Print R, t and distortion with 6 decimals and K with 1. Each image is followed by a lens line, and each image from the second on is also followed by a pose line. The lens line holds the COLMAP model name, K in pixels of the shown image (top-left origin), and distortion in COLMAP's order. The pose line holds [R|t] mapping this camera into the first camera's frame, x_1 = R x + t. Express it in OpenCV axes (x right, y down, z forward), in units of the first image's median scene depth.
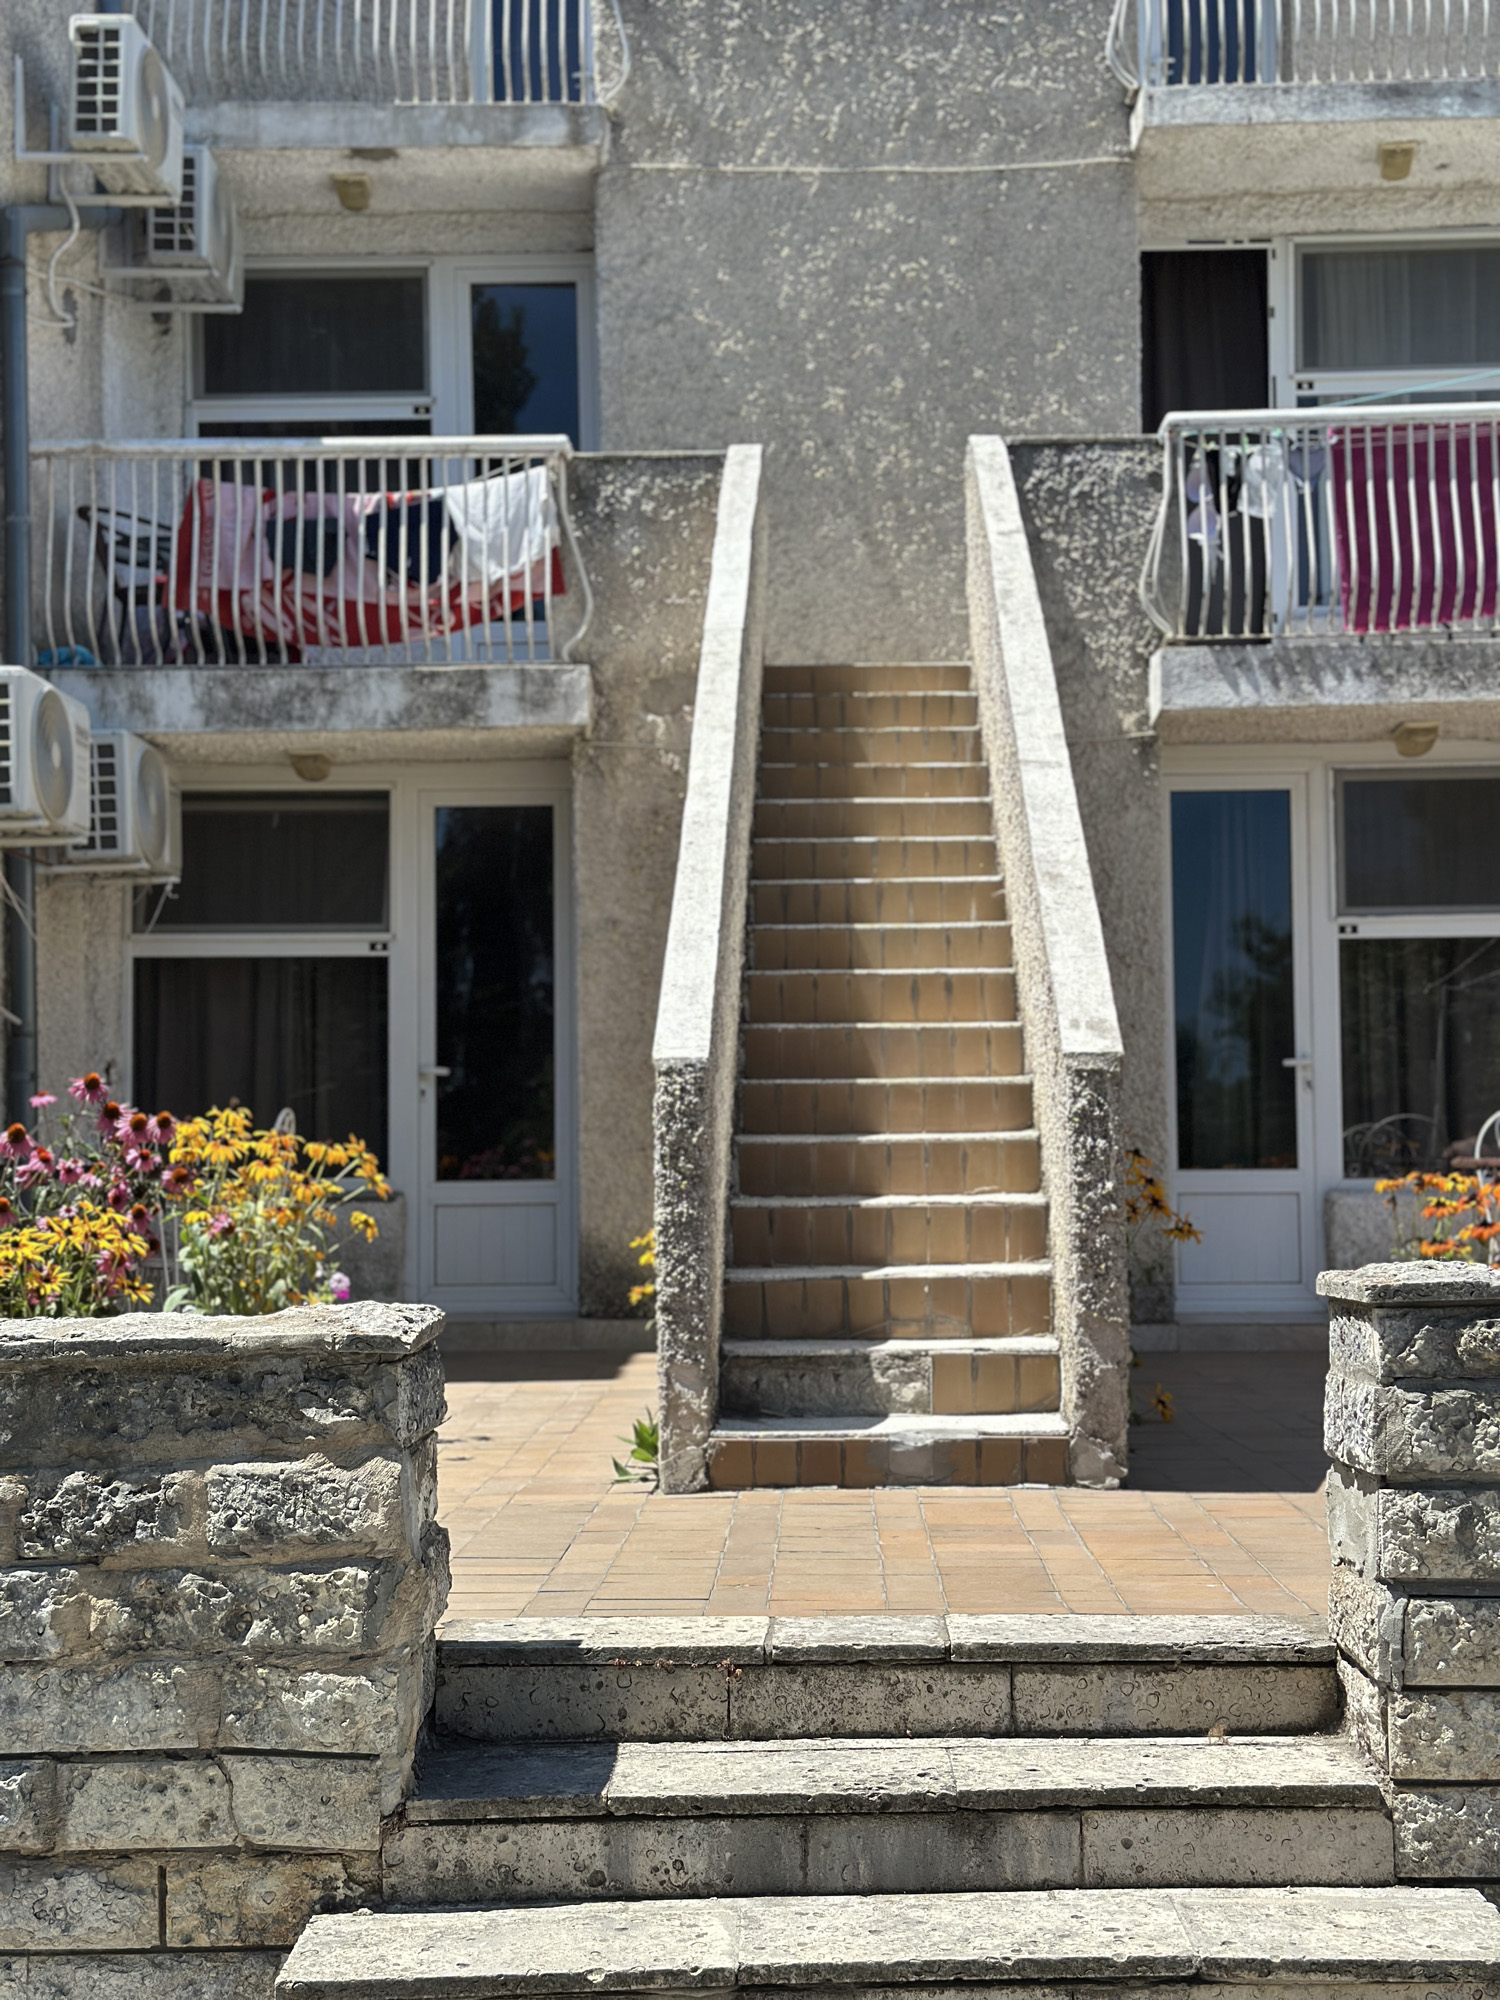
lens RADIAL K [[2804.2, 0, 749.1], [0, 2804.2, 1013.0], [0, 0, 1]] dist [0.155198, 0.000000]
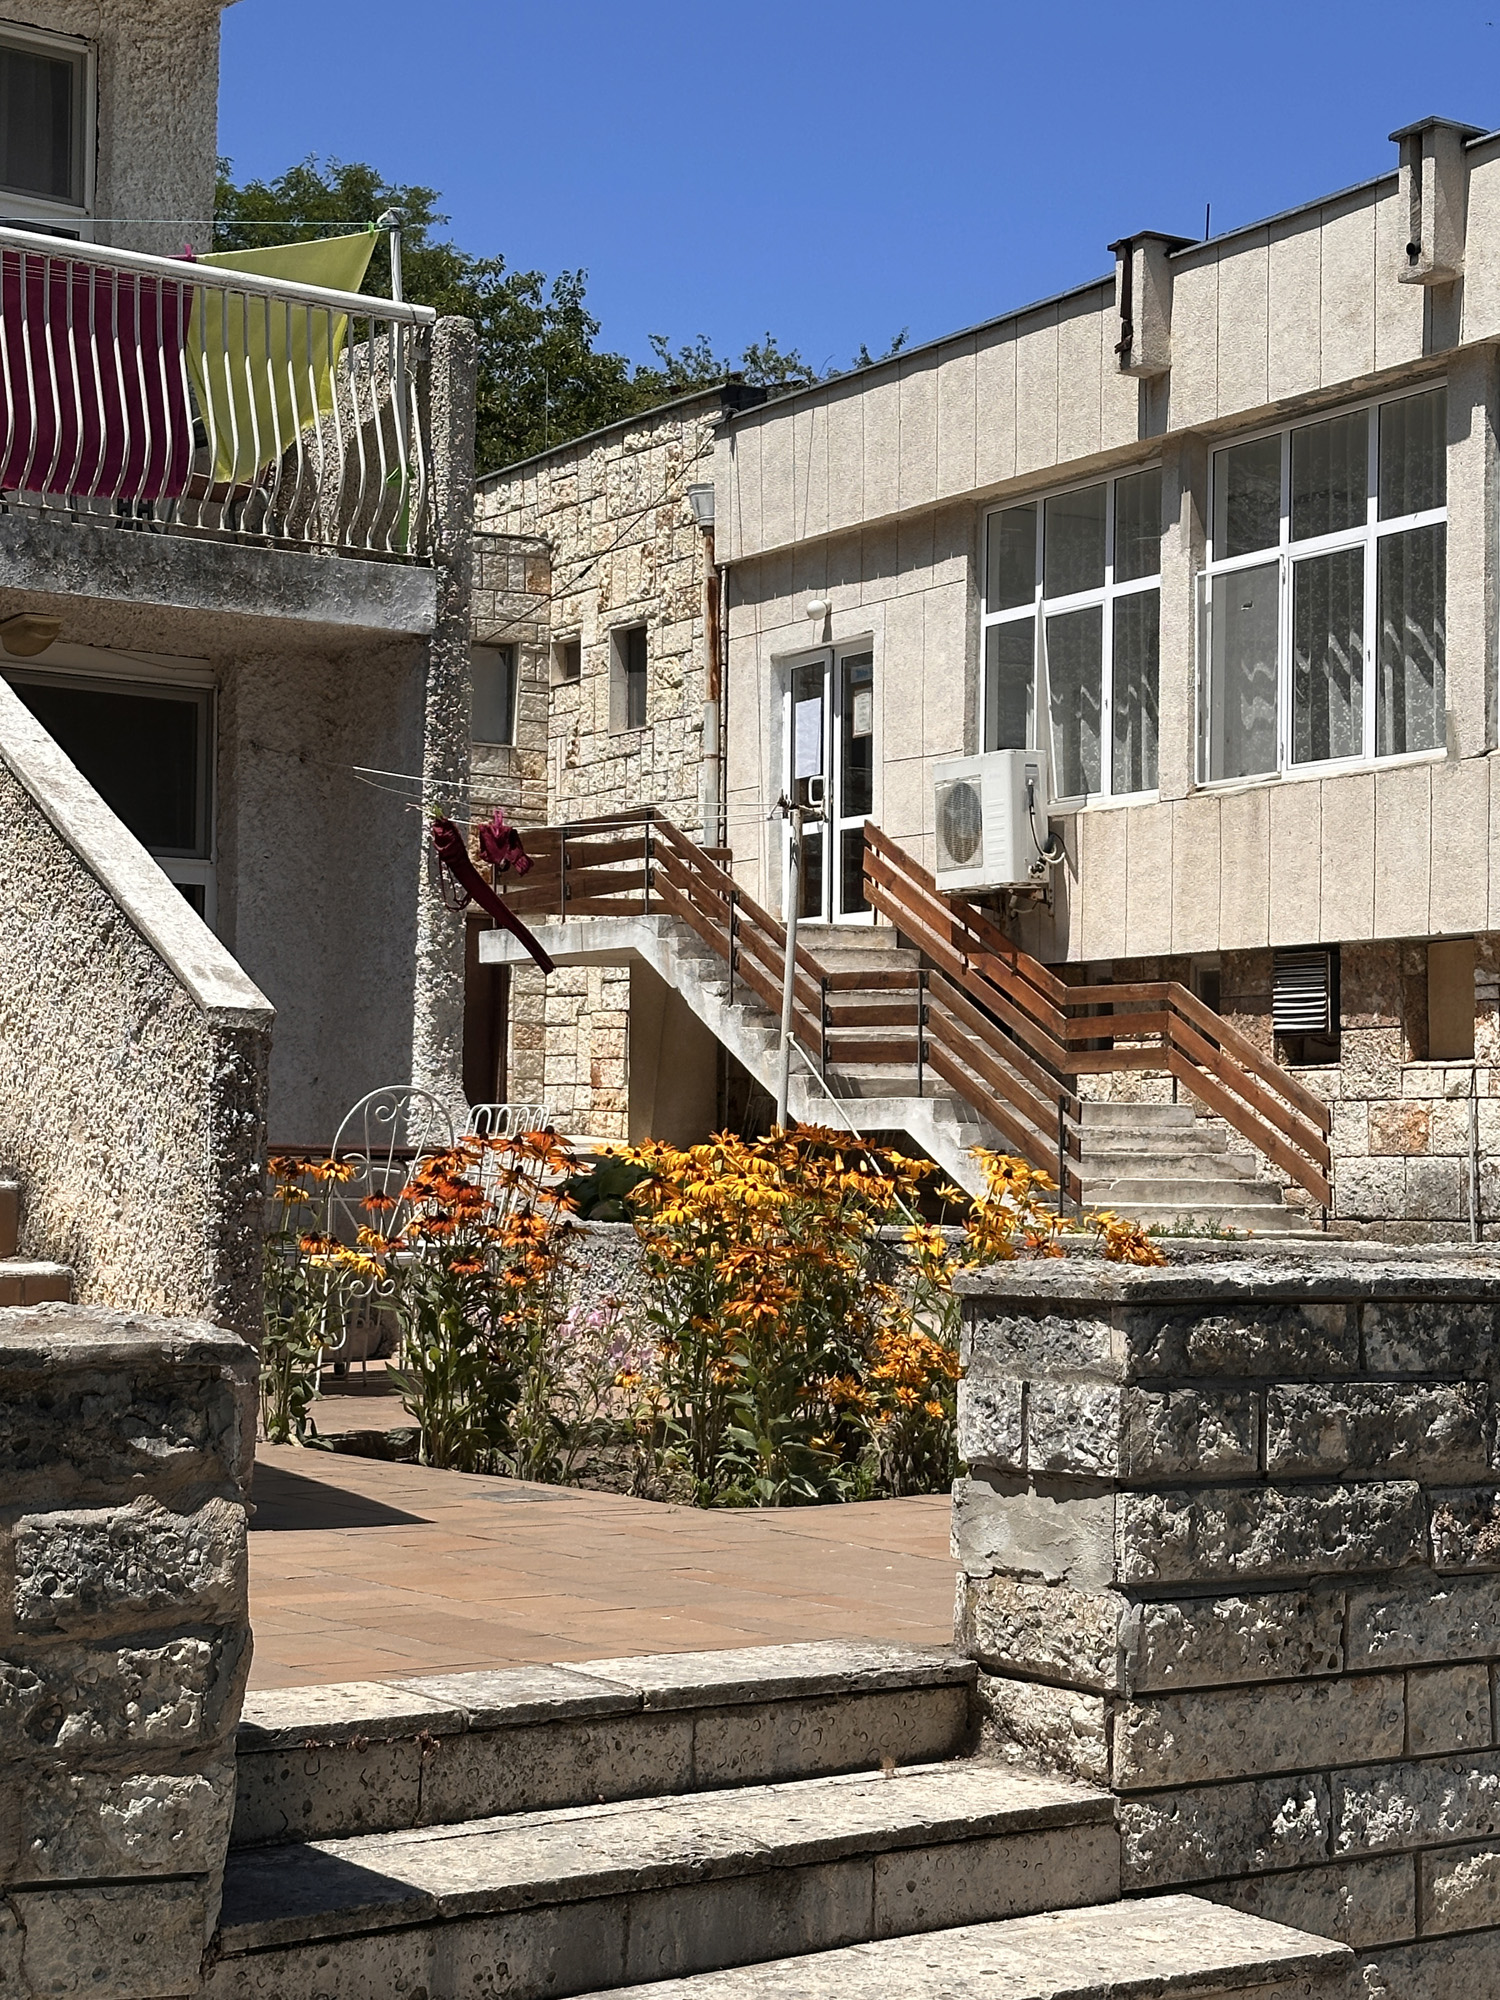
lens RADIAL K [[3472.8, 0, 750.7], [0, 3472.8, 990.9], [0, 0, 1]] dist [0.184828, 0.000000]
pose [[0.798316, 0.053752, 0.599836, -0.607139], [-0.059471, 0.998177, -0.010298, 0.016697], [-0.599296, -0.027452, 0.800057, 0.127775]]
